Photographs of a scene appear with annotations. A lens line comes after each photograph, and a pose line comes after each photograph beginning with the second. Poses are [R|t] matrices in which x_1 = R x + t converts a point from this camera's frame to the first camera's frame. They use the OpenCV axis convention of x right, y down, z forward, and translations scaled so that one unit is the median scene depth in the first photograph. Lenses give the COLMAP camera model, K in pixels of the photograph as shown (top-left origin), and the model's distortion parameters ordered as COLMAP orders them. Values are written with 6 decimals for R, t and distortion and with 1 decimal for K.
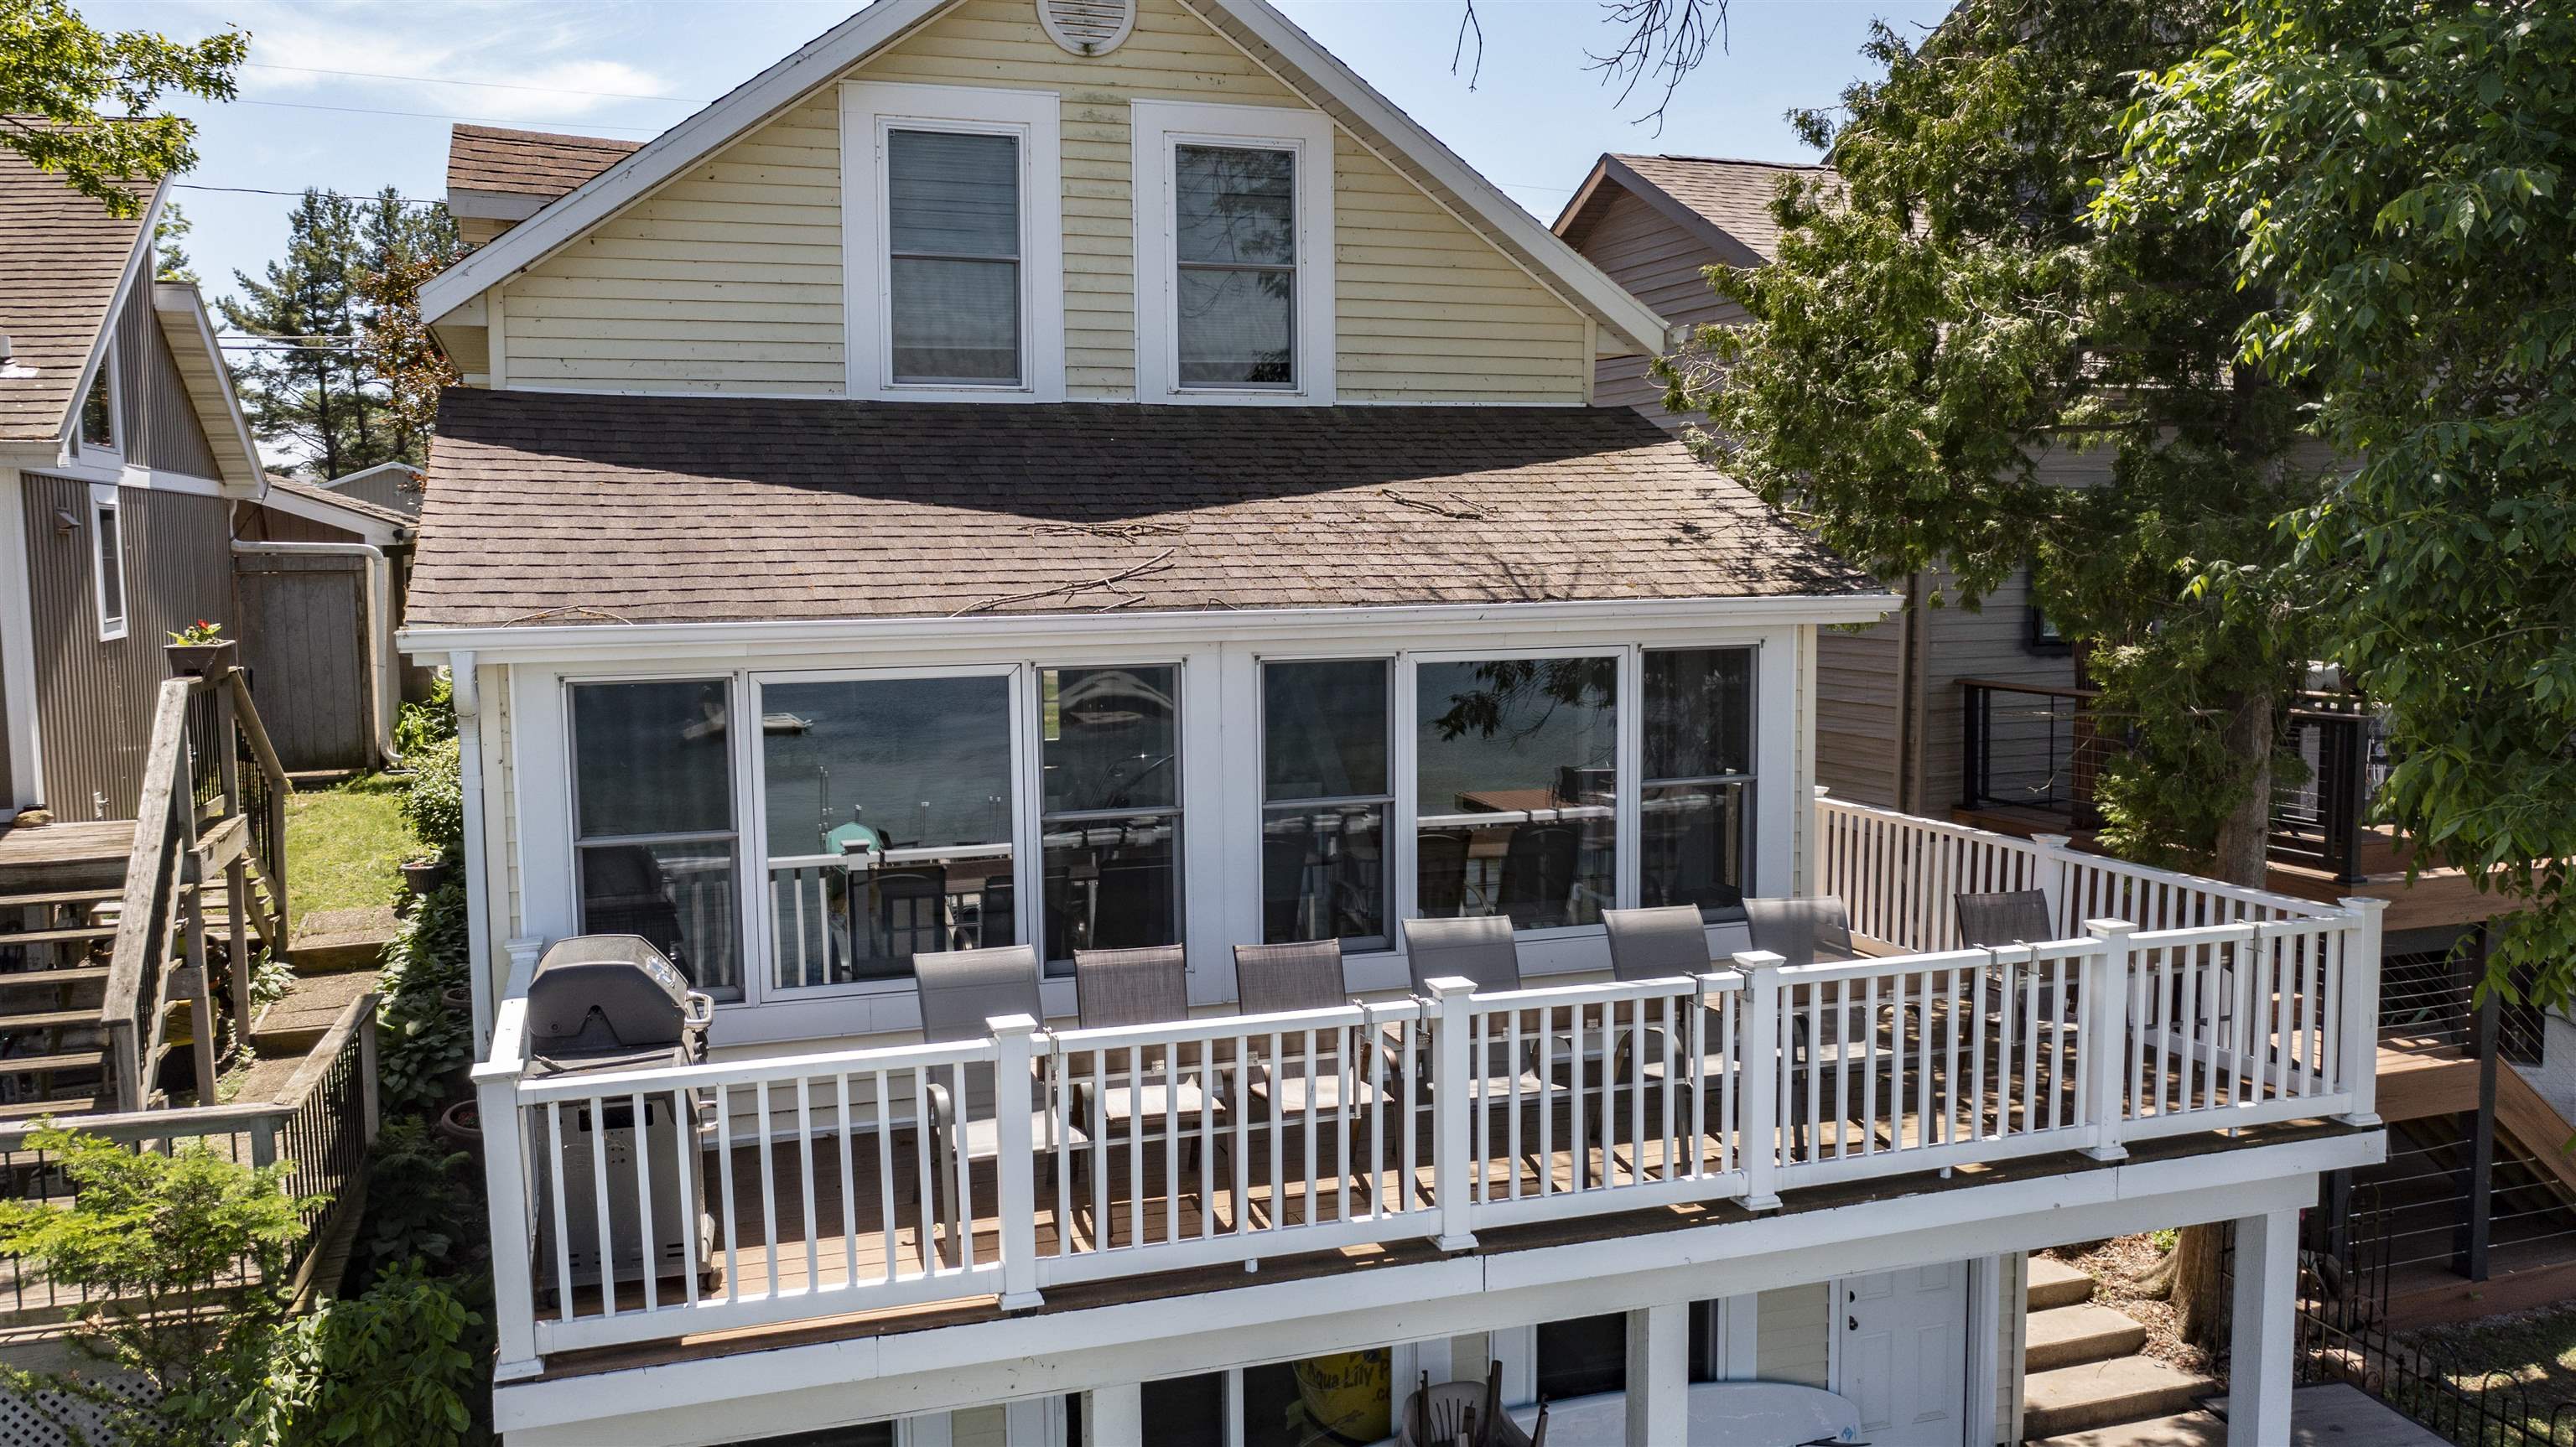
lens RADIAL K [[2015.9, 0, 1281.5], [0, 2015.9, 732.9], [0, 0, 1]] dist [-0.000886, 0.009040]
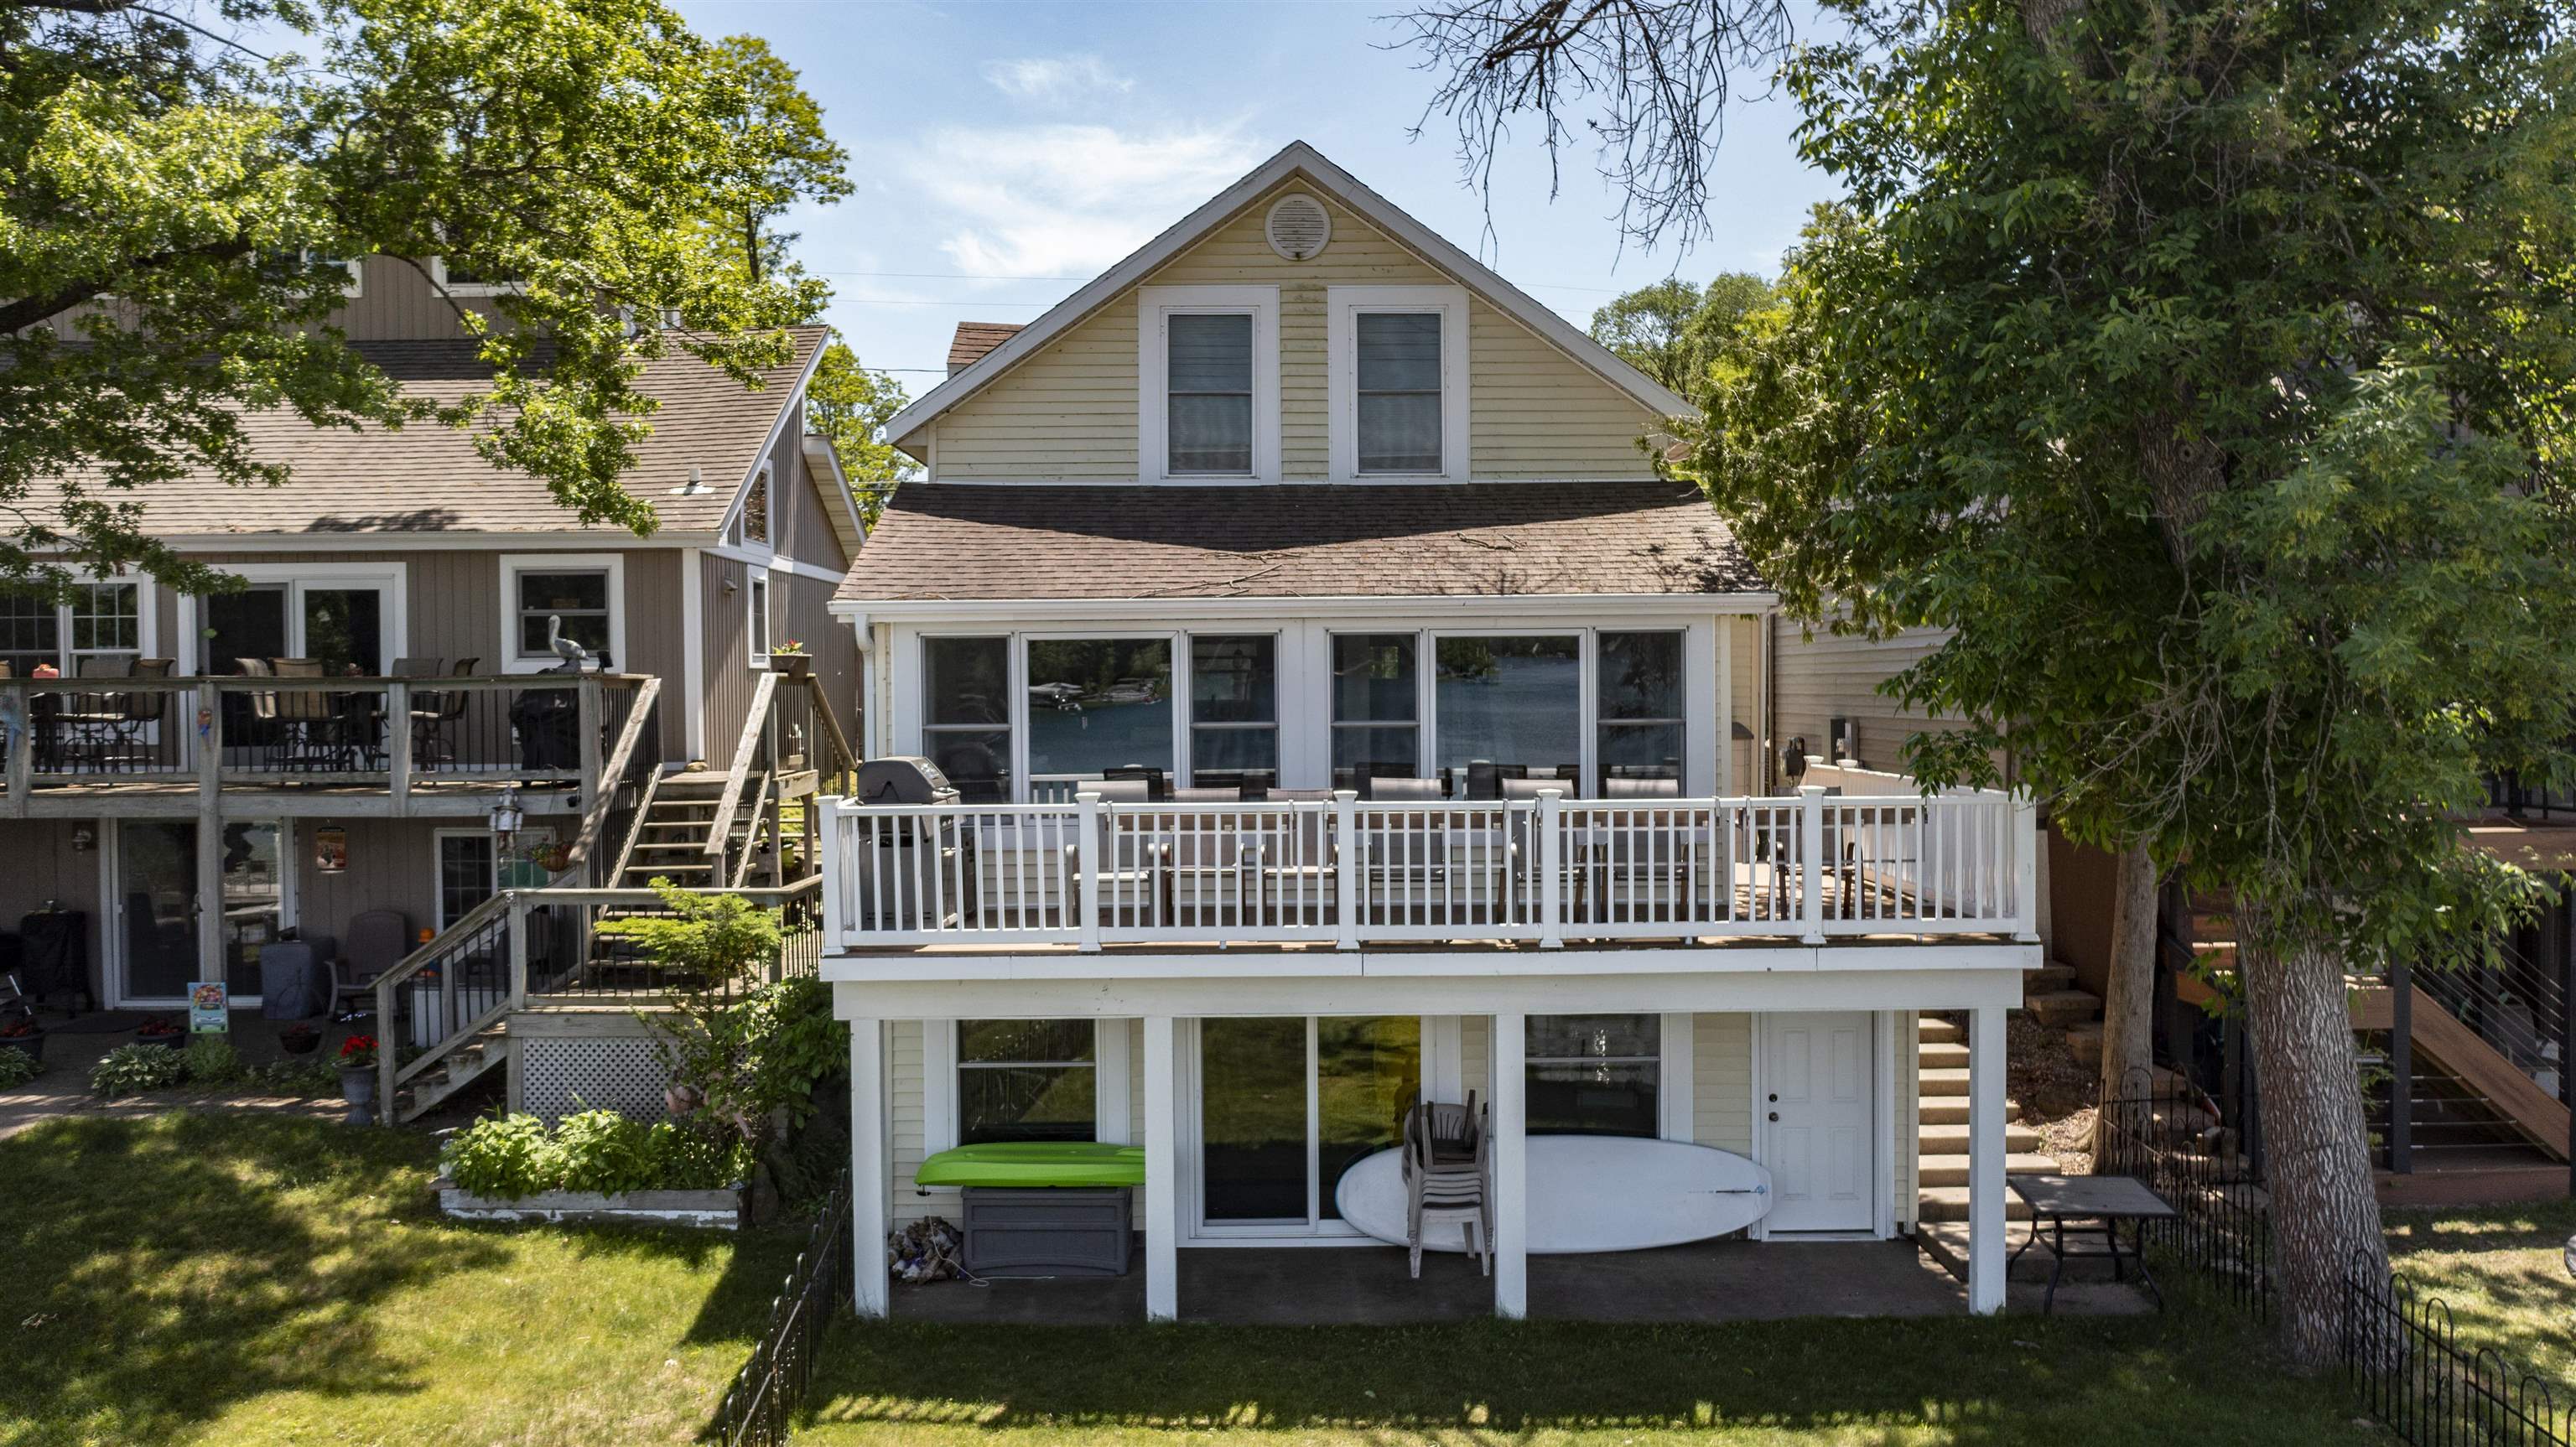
lens RADIAL K [[2015.9, 0, 1281.5], [0, 2015.9, 732.9], [0, 0, 1]] dist [-0.000886, 0.009040]
pose [[0.949414, 0.010765, -0.313843, 0.385839], [-0.032739, 0.997359, -0.064831, 0.125628], [0.312316, 0.071827, 0.947259, -0.441386]]
